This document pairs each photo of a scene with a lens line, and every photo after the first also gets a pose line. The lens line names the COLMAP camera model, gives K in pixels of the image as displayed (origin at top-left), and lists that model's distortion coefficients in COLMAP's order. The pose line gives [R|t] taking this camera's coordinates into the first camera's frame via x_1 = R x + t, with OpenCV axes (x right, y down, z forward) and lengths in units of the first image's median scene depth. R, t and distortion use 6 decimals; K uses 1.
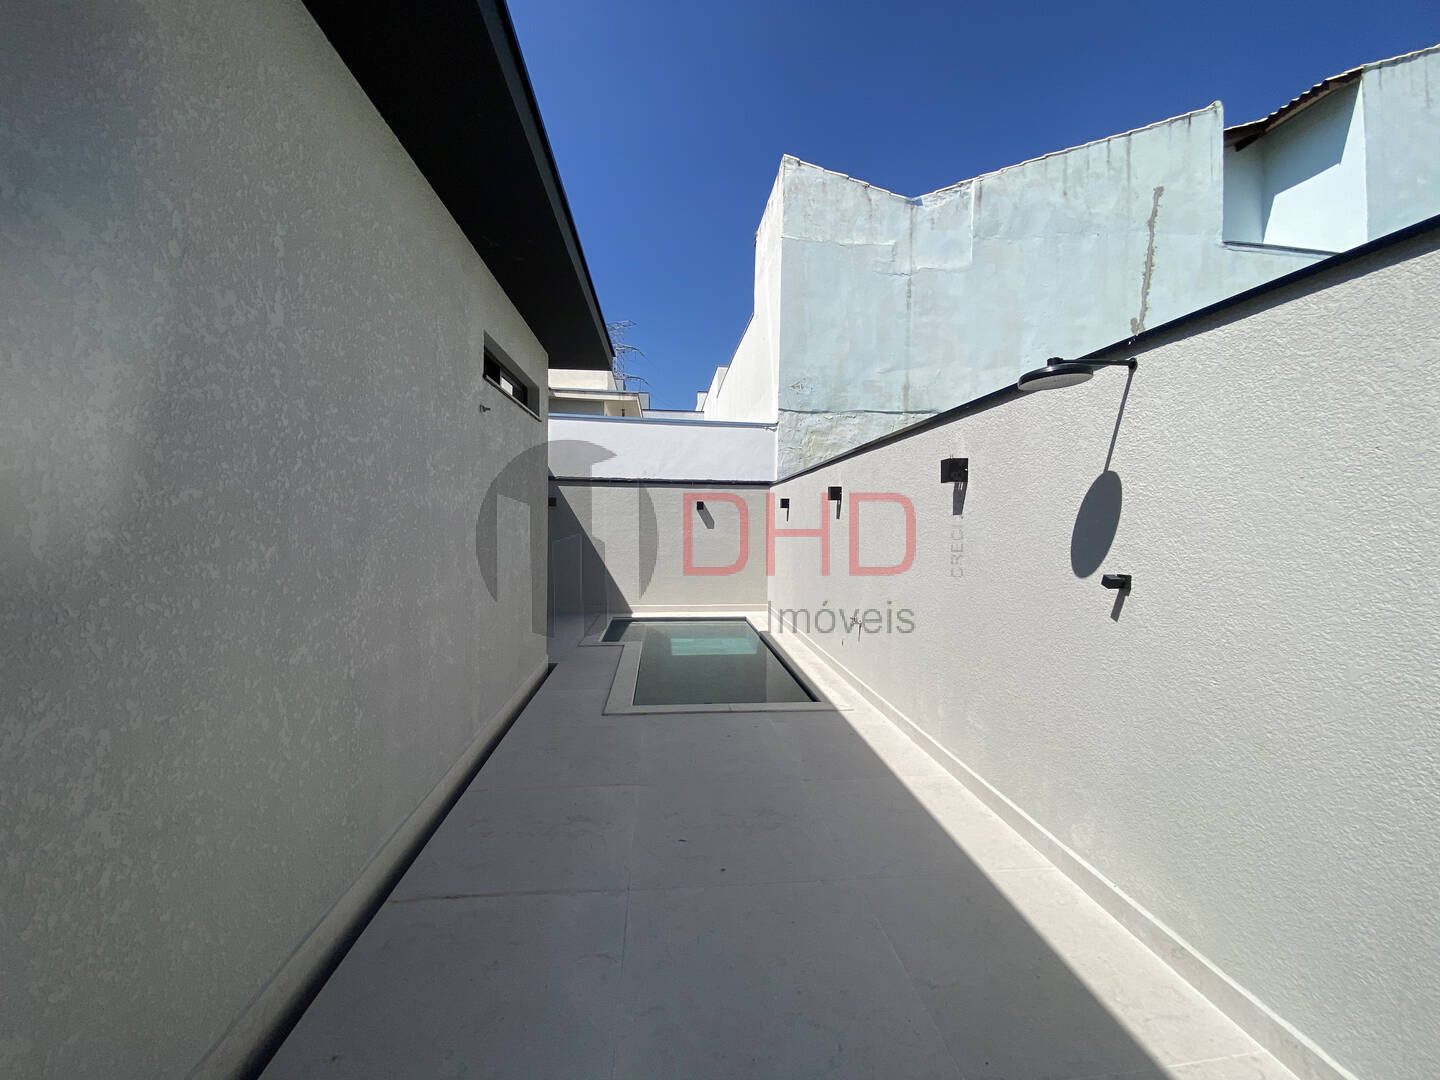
lens RADIAL K [[585.3, 0, 715.6], [0, 585.3, 538.0], [0, 0, 1]] dist [0.027418, -0.025643]
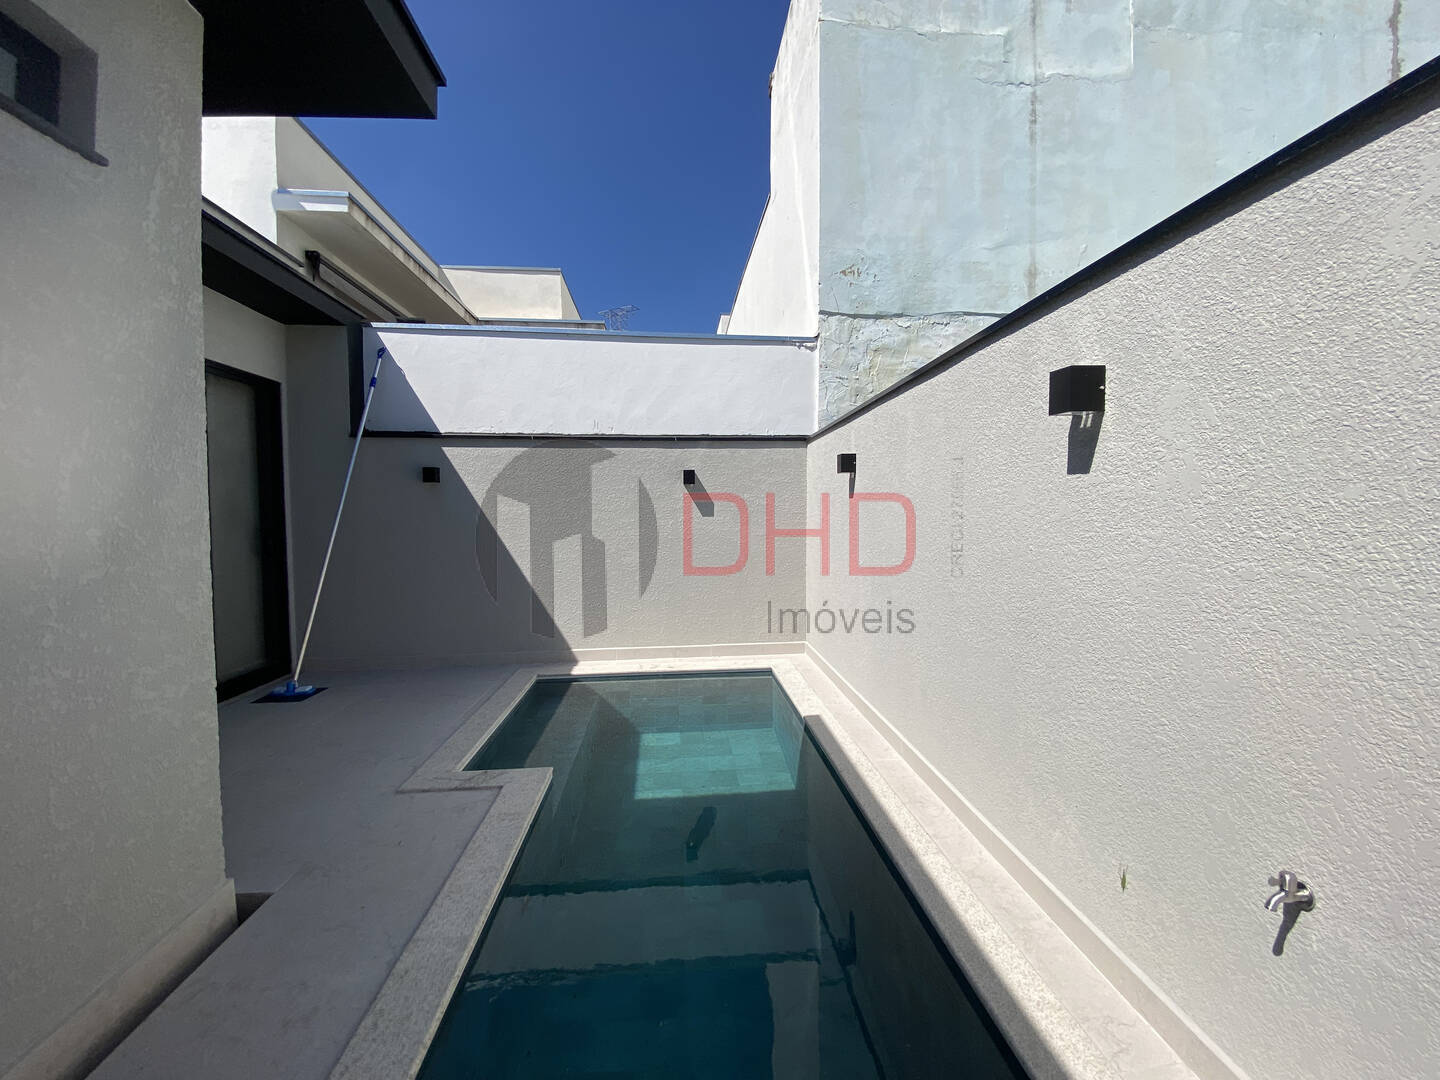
lens RADIAL K [[585.3, 0, 715.6], [0, 585.3, 538.0], [0, 0, 1]] dist [0.027418, -0.025643]
pose [[0.999630, -0.018991, -0.019489, 0.010089], [0.019270, 0.999713, 0.014264, -0.002301], [0.019212, -0.014634, 0.999708, 0.398025]]
